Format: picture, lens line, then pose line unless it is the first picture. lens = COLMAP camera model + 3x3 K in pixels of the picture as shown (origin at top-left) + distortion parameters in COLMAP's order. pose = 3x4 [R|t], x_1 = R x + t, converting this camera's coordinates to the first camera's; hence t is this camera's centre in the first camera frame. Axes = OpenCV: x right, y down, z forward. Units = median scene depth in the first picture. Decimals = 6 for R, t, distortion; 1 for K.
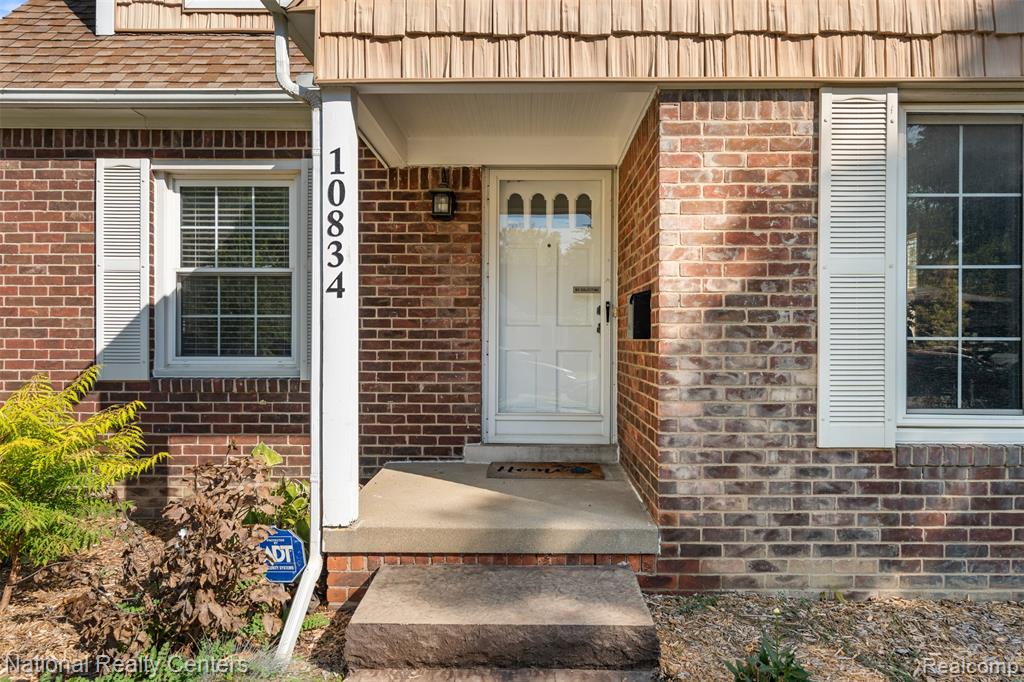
lens RADIAL K [[648.8, 0, 515.1], [0, 648.8, 336.9], [0, 0, 1]] dist [0.004551, -0.000229]
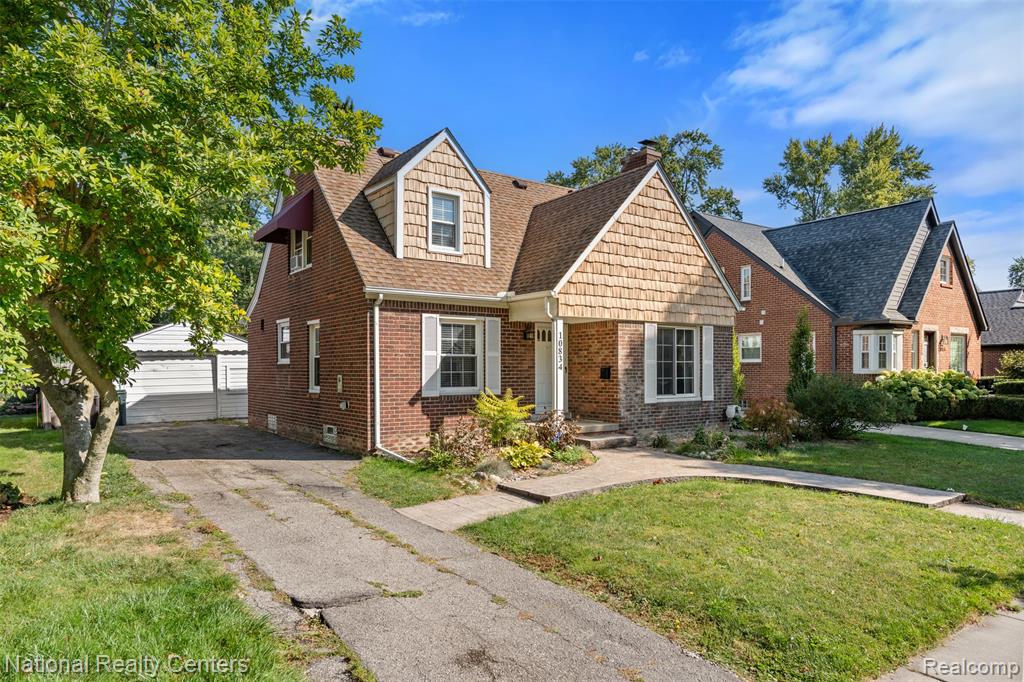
lens RADIAL K [[638.7, 0, 503.5], [0, 638.7, 369.1], [0, 0, 1]] dist [0.003247, 0.000370]
pose [[0.818715, -0.002229, 0.574196, -2.426338], [0.005860, 0.999973, -0.004473, -0.042677], [-0.574171, 0.007027, 0.818705, -1.727178]]
